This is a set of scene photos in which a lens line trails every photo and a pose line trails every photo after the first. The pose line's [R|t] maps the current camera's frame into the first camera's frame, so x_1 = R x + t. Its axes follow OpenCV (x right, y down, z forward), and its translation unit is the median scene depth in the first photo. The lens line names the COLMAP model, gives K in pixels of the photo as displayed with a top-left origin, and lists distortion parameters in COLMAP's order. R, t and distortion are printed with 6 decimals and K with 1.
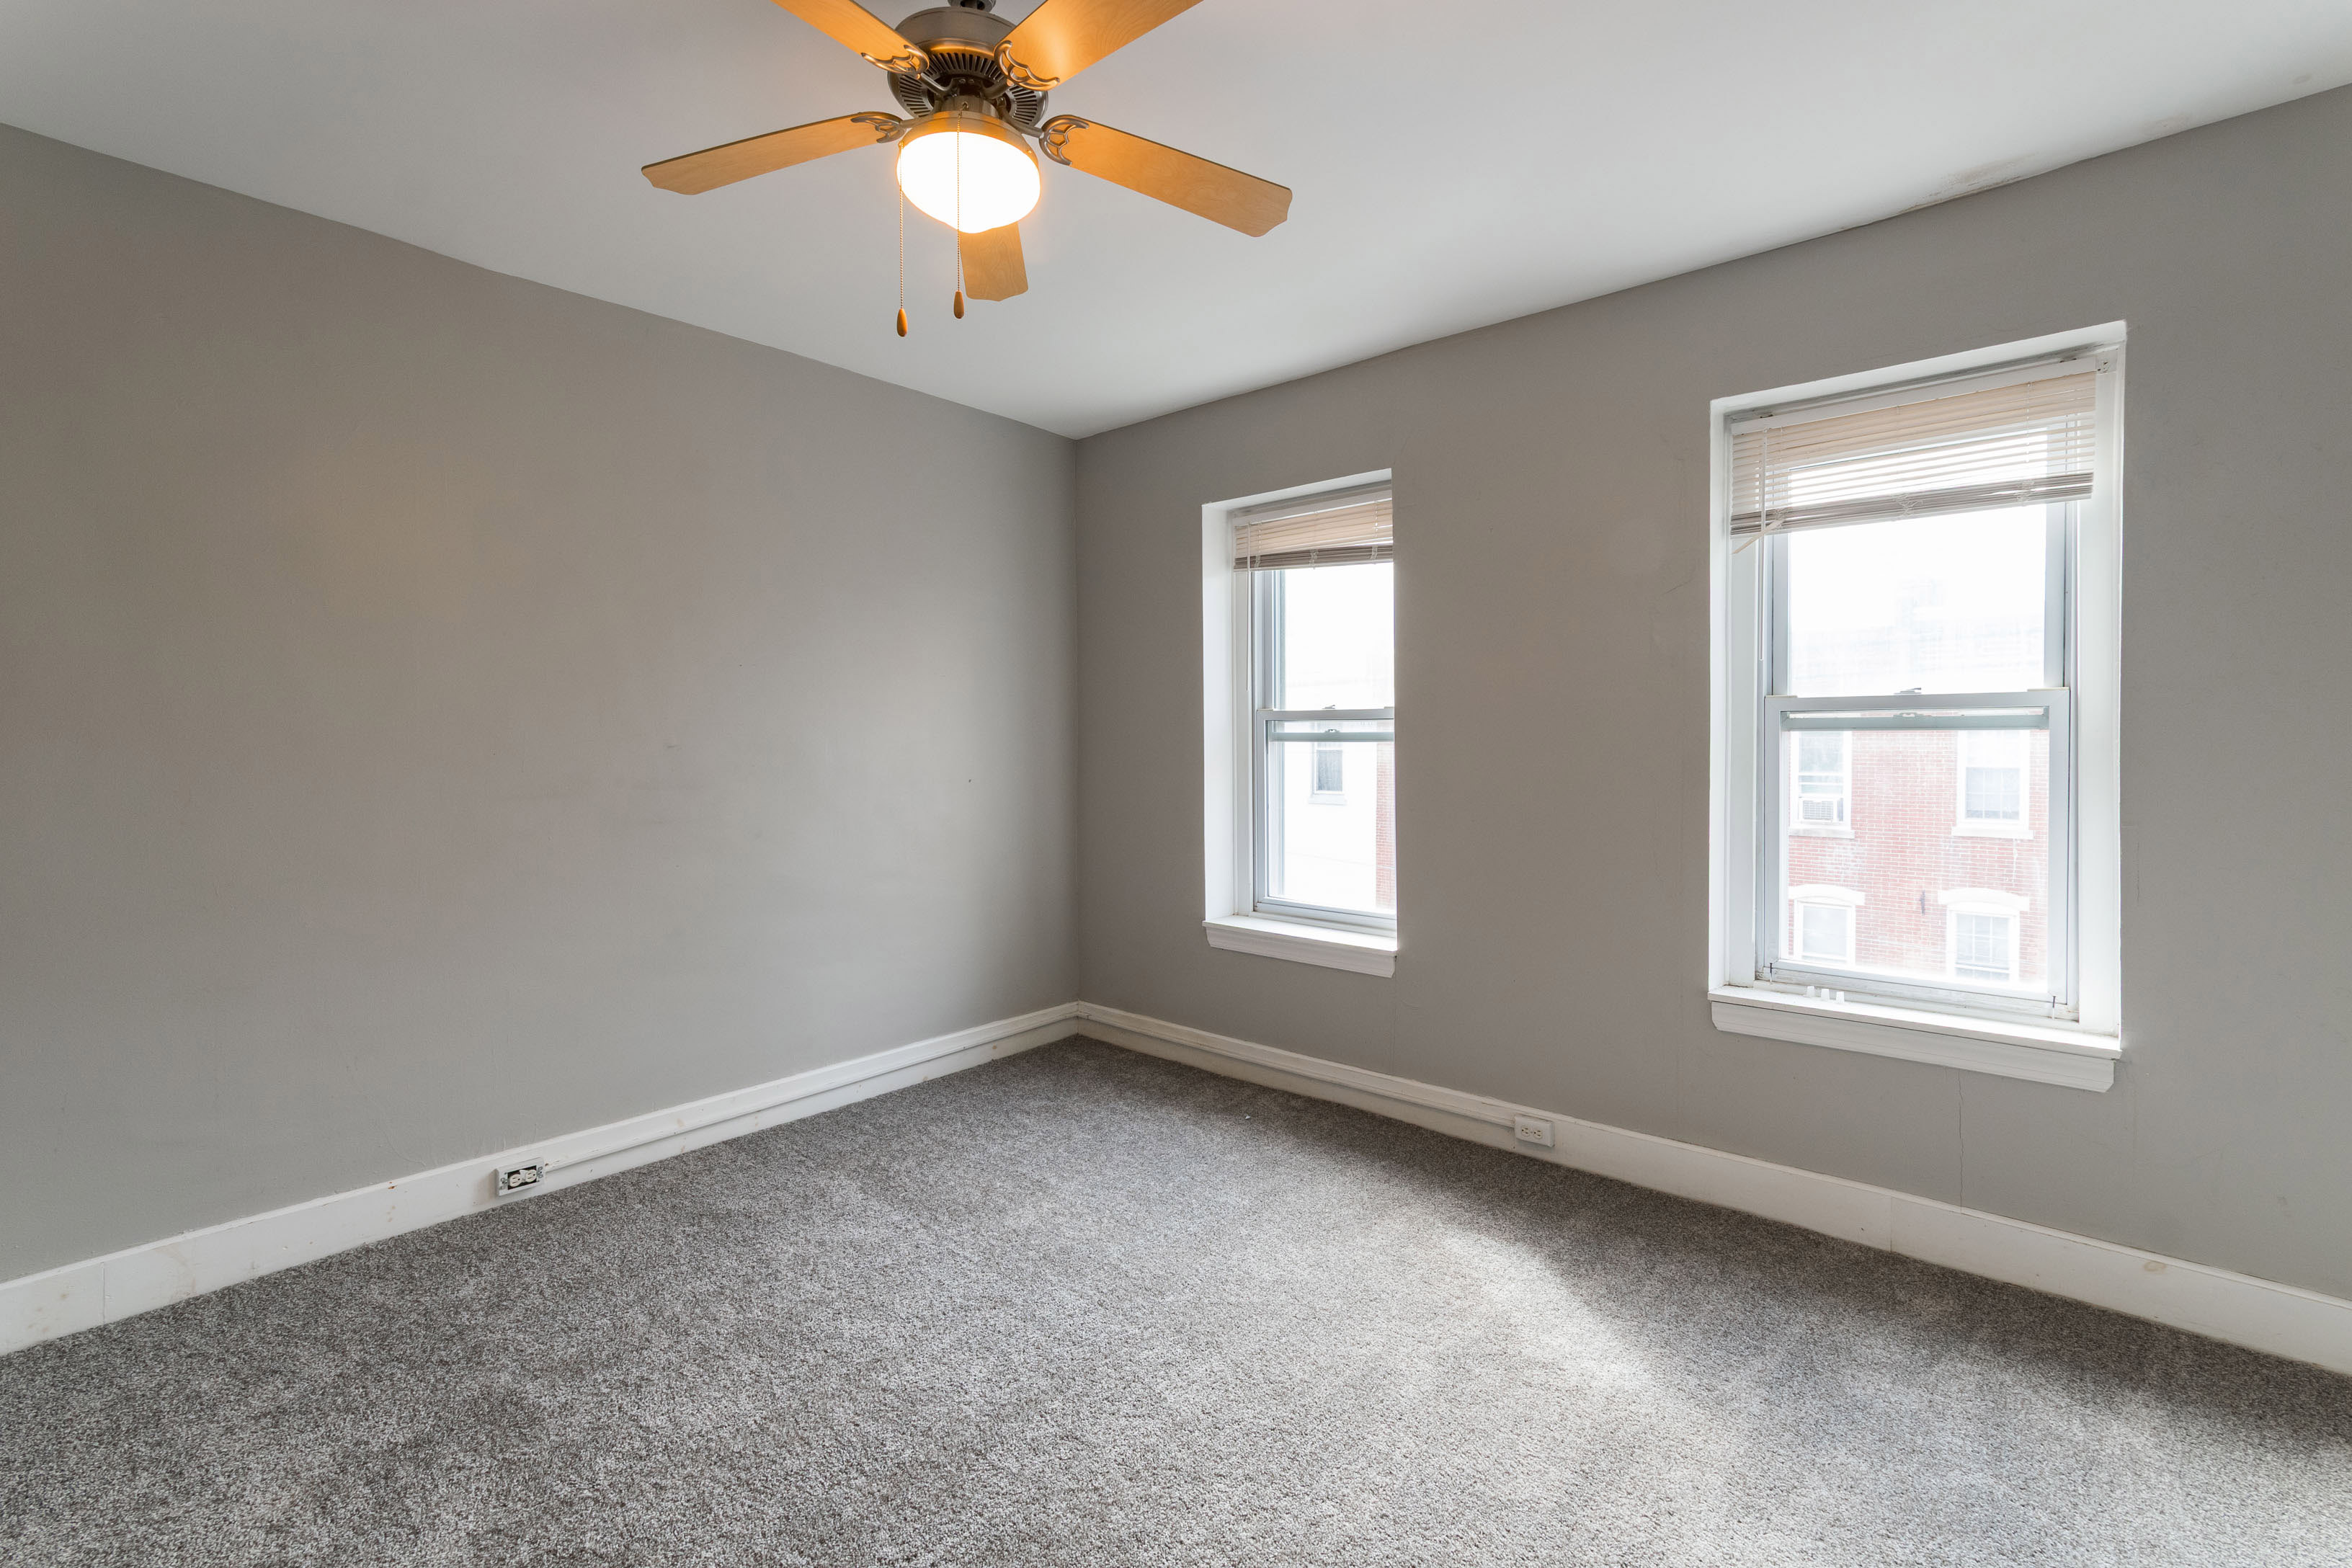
lens RADIAL K [[1042.6, 0, 1178.9], [0, 1042.6, 761.7], [0, 0, 1]] dist [-0.002059, 0.001254]
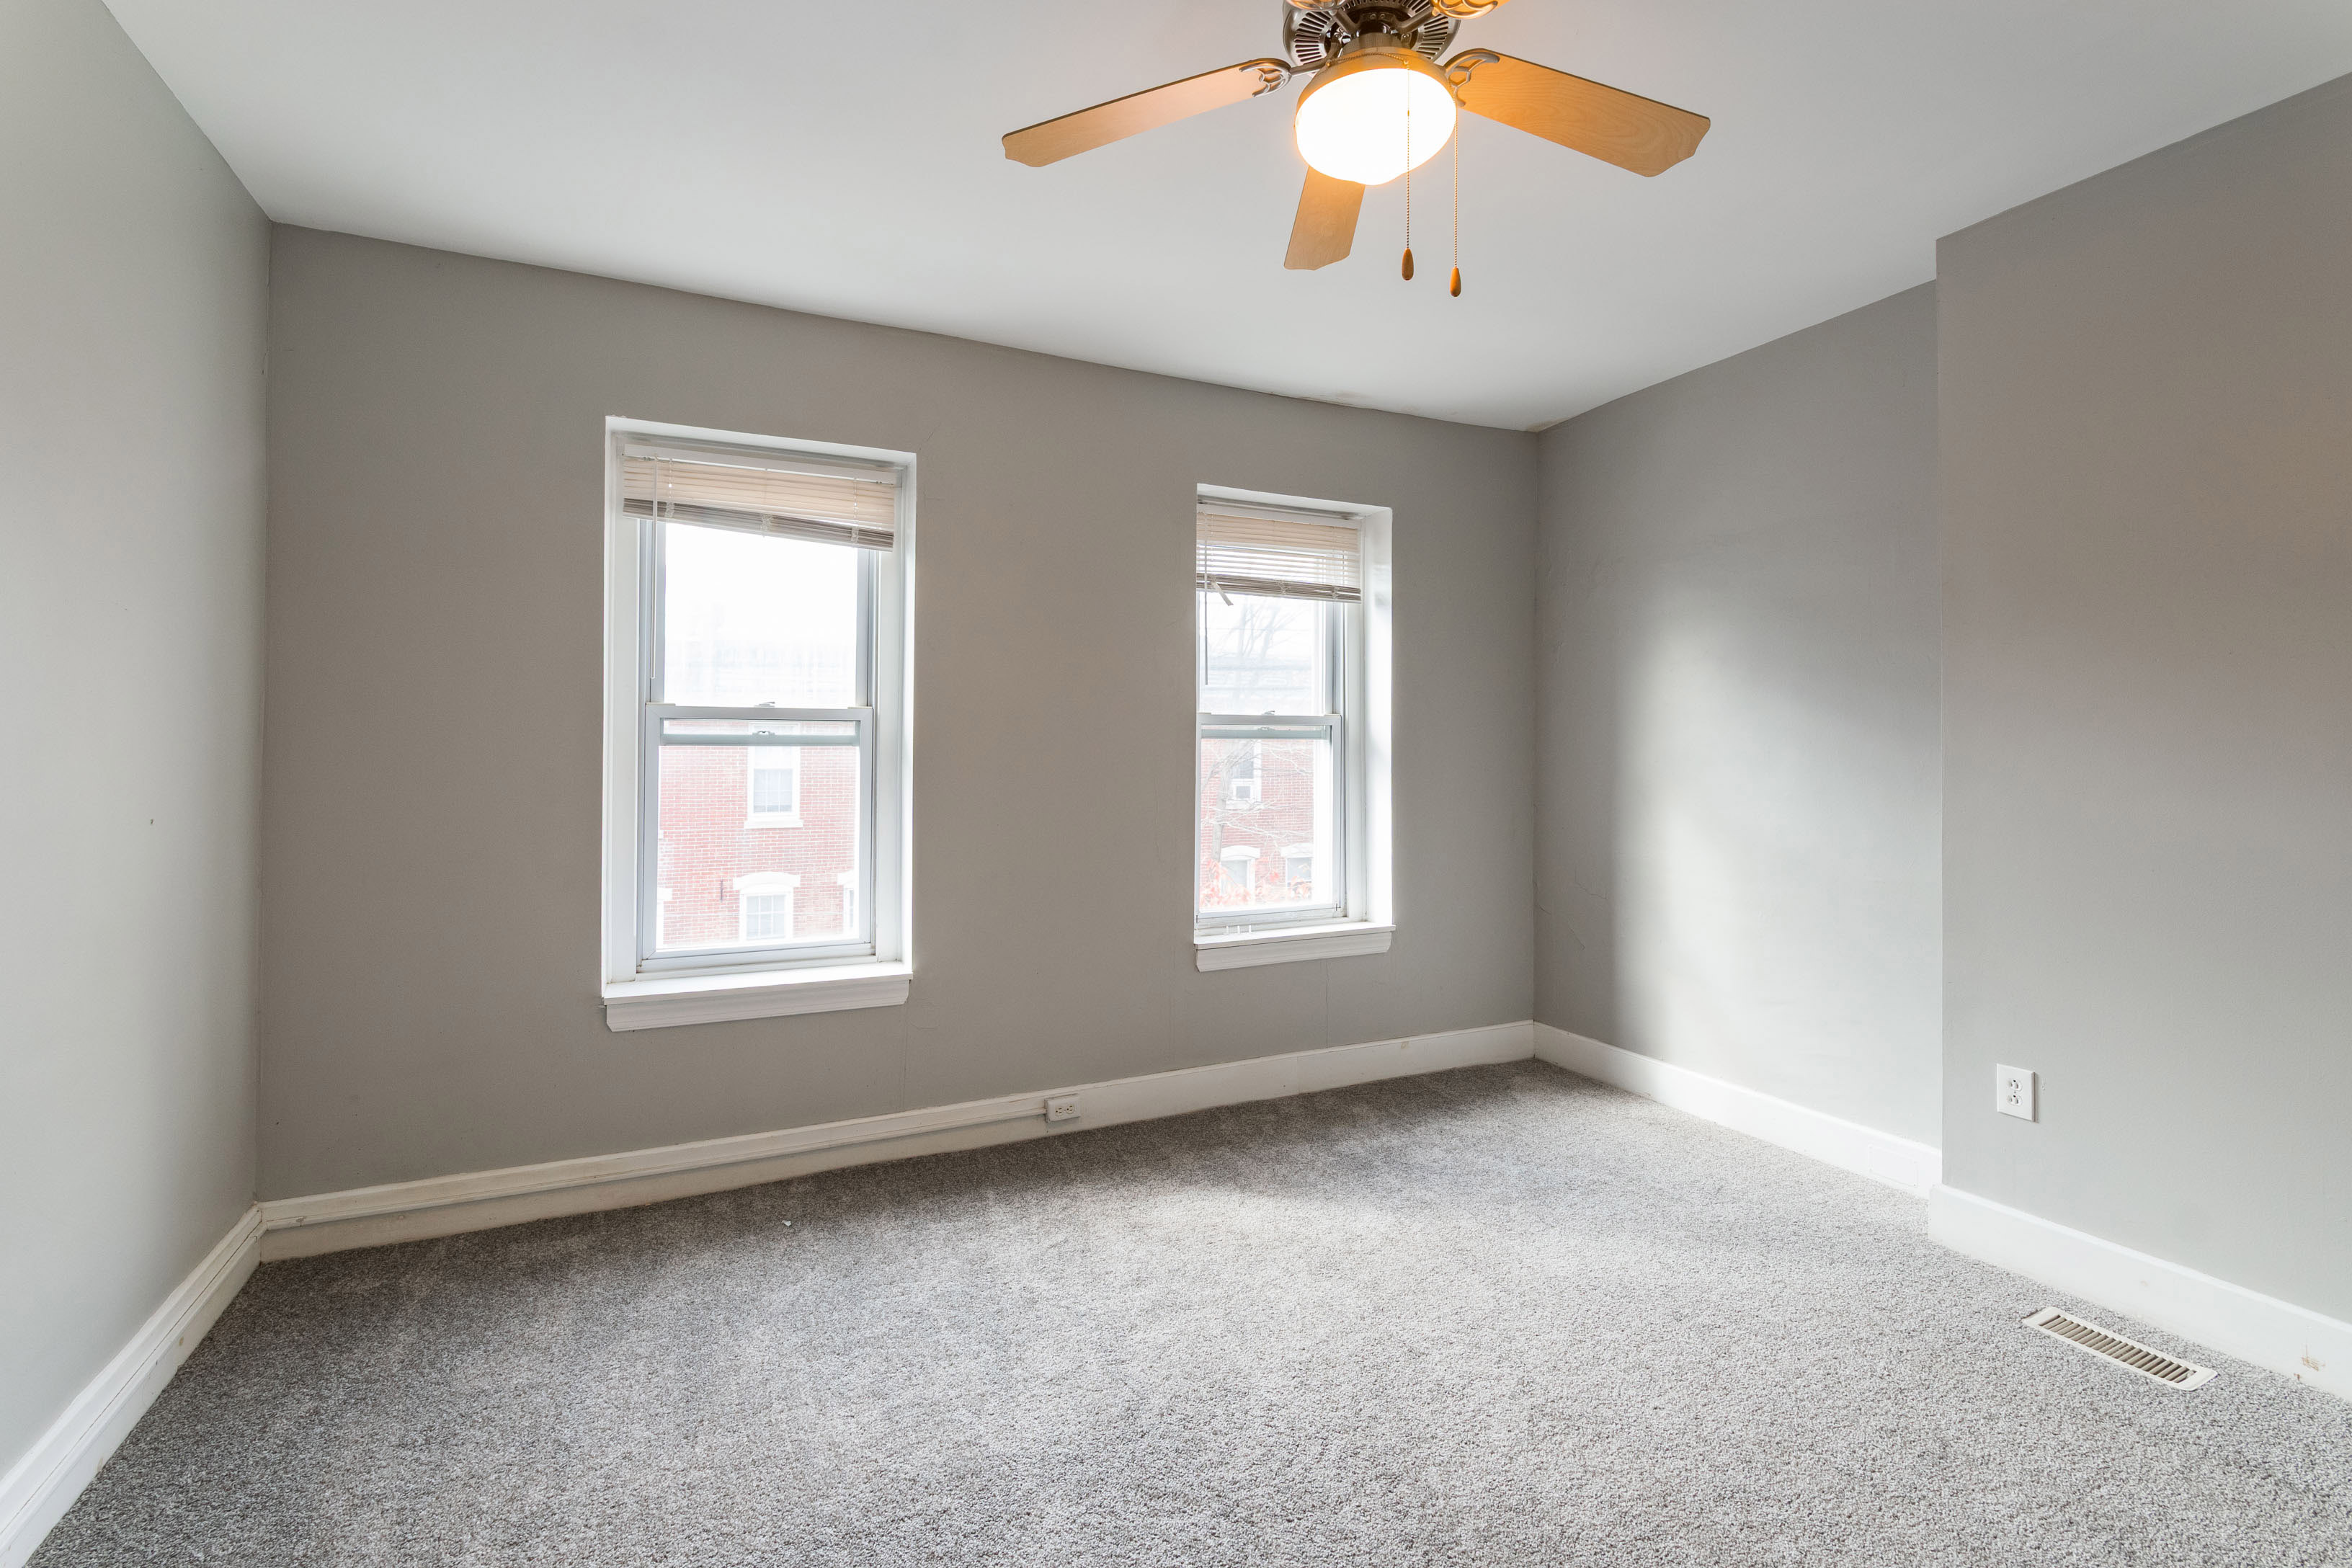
lens RADIAL K [[1042.6, 0, 1186.6], [0, 1042.6, 734.4], [0, 0, 1]] dist [-0.002059, 0.001254]
pose [[0.397583, 0.013450, 0.917468, -0.520492], [0.015776, 0.999645, -0.021491, -0.005529], [-0.917431, 0.023018, 0.397230, 0.387708]]
